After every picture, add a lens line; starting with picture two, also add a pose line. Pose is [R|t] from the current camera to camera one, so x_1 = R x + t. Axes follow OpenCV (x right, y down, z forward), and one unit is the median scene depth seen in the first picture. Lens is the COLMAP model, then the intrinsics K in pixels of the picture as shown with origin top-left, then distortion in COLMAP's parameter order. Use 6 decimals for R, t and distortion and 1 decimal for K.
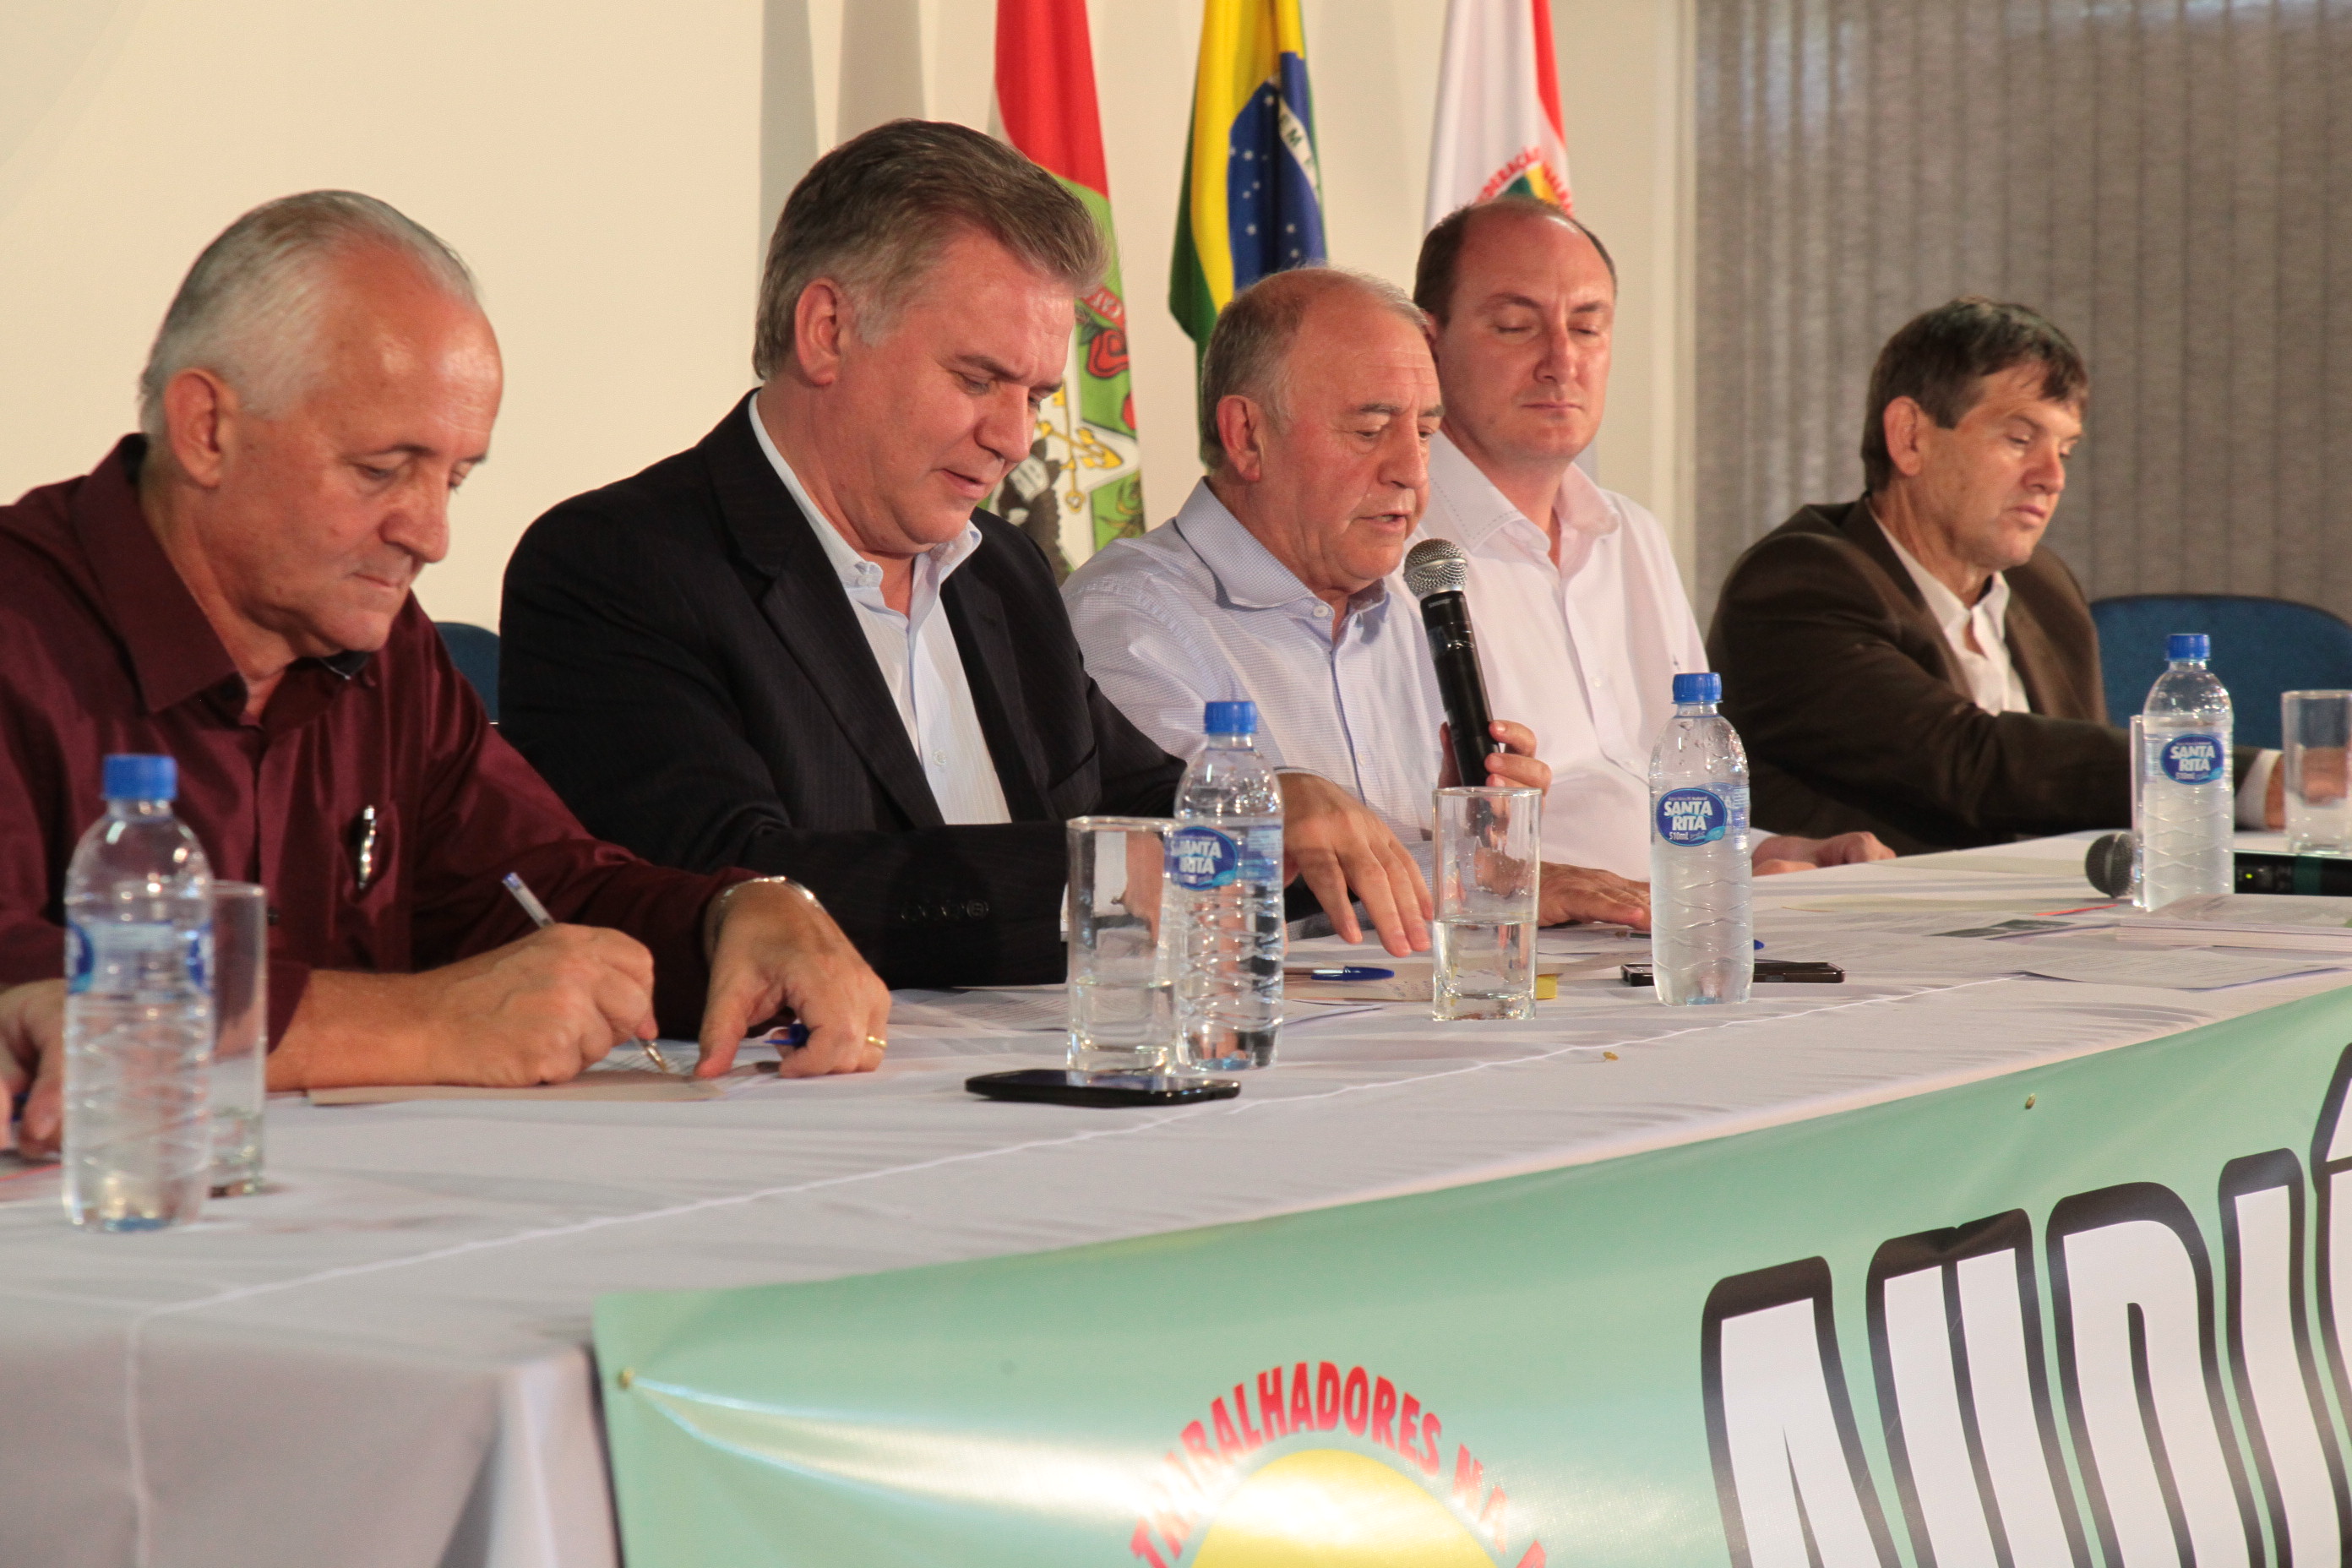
lens RADIAL K [[5999.7, 0, 1005.4], [0, 5999.7, 960.4], [0, 0, 1]] dist [0.216585, 1.149579]
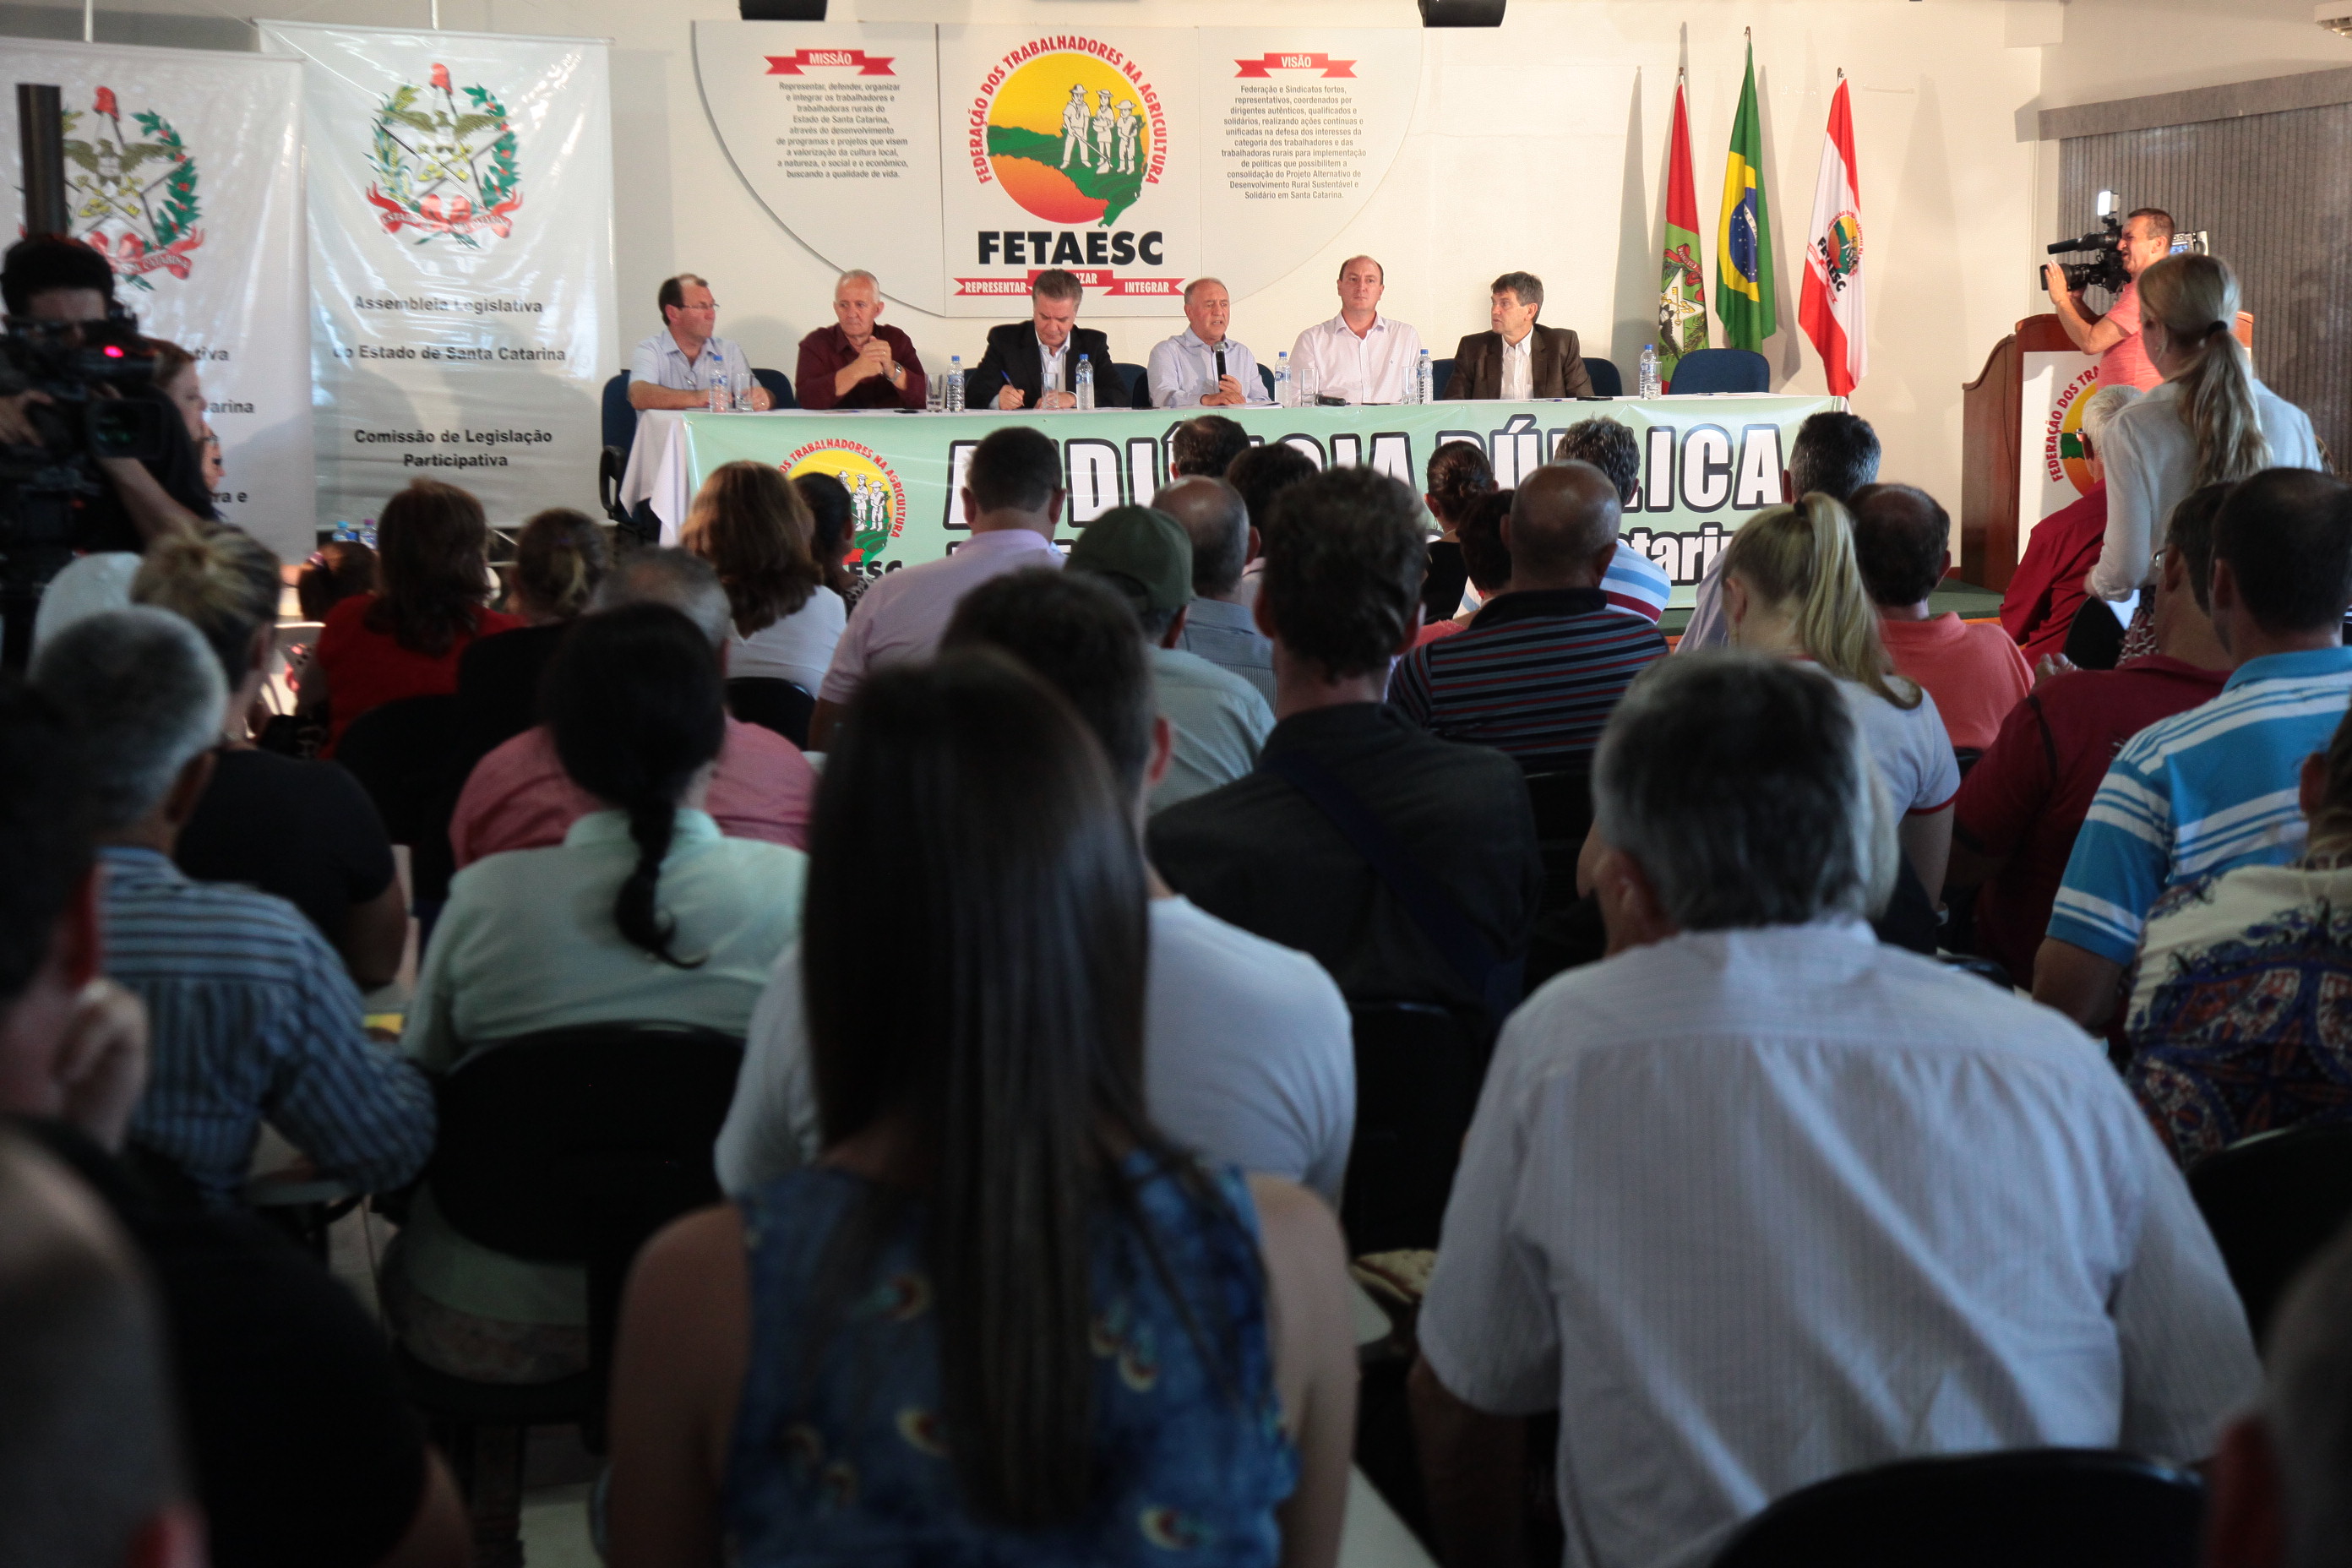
lens RADIAL K [[3609.3, 0, 1142.9], [0, 3609.3, 743.9], [0, 0, 1]] dist [0.195061, 0.086185]
pose [[0.752166, 0.075888, -0.654589, 1.139738], [-0.050473, 0.997063, 0.057594, 0.057138], [0.657038, -0.010281, 0.753787, -0.742361]]
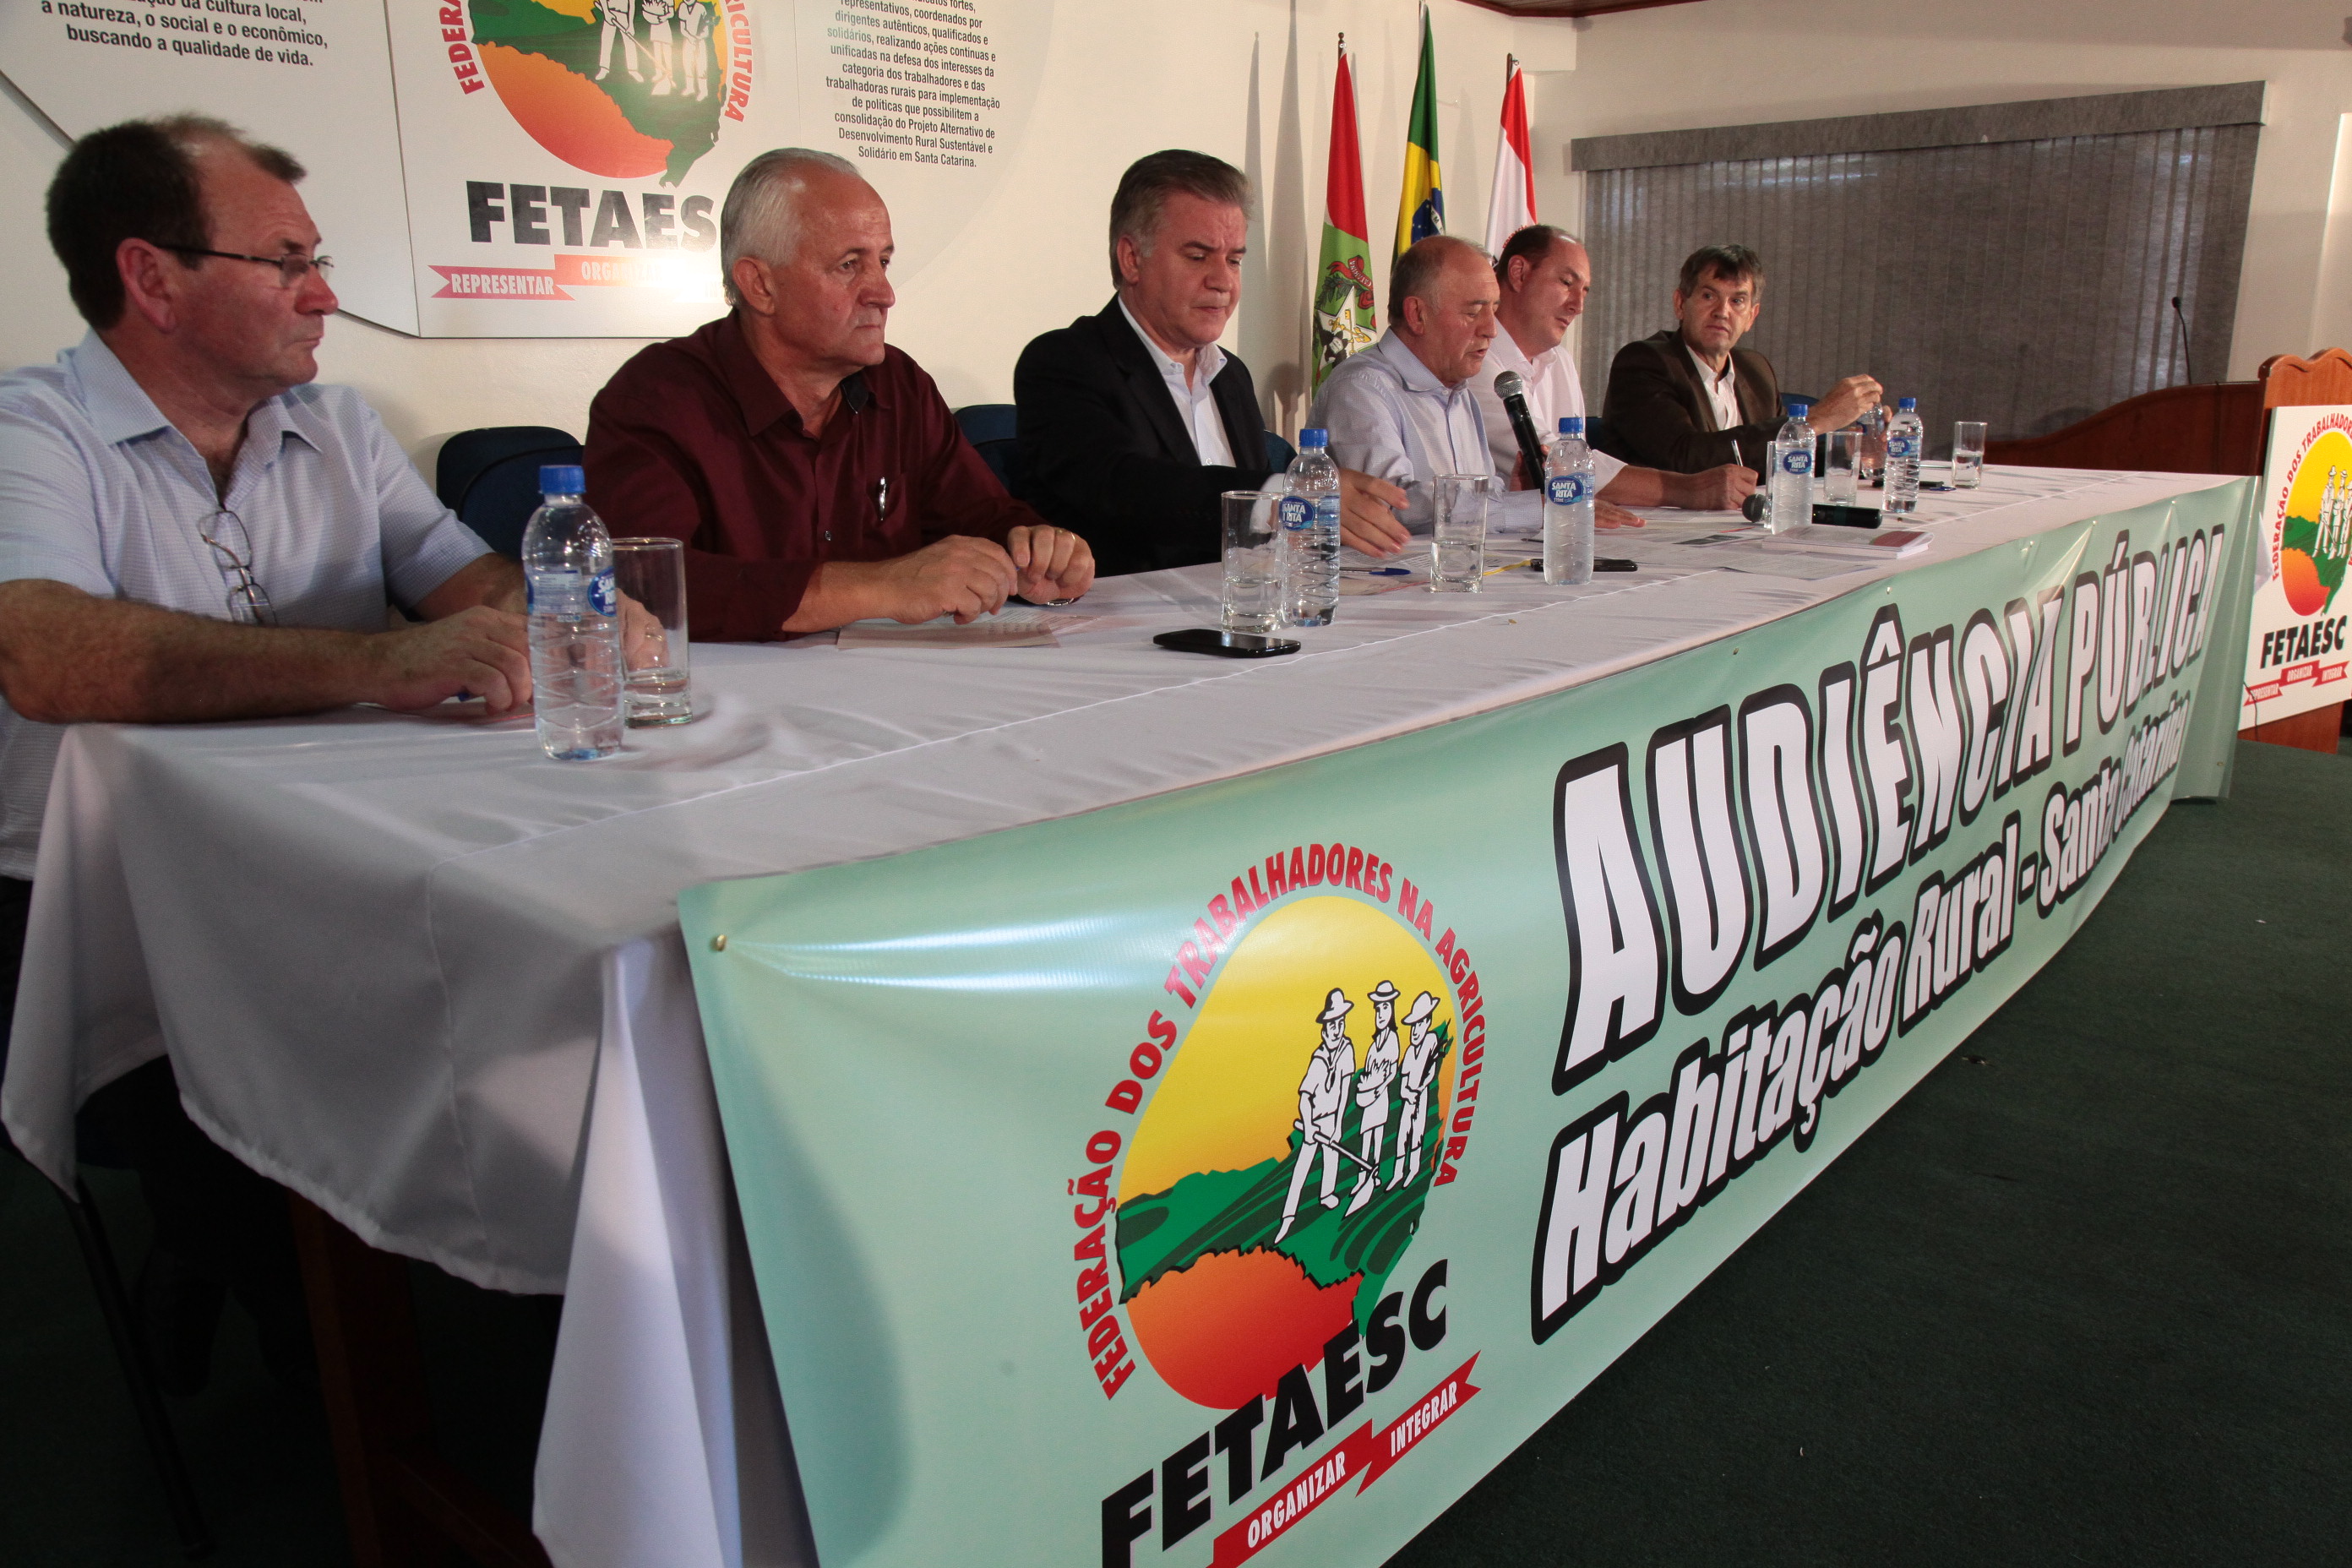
lens RADIAL K [[1738.6, 0, 1193.9], [0, 1738.6, 789.3], [0, 0, 1]] dist [-0.092750, 0.072660]
pose [[0.994708, 0.027146, -0.099094, 0.023006], [-0.010649, 0.986511, 0.163346, -0.008258], [0.102192, -0.161426, 0.981580, 0.185584]]
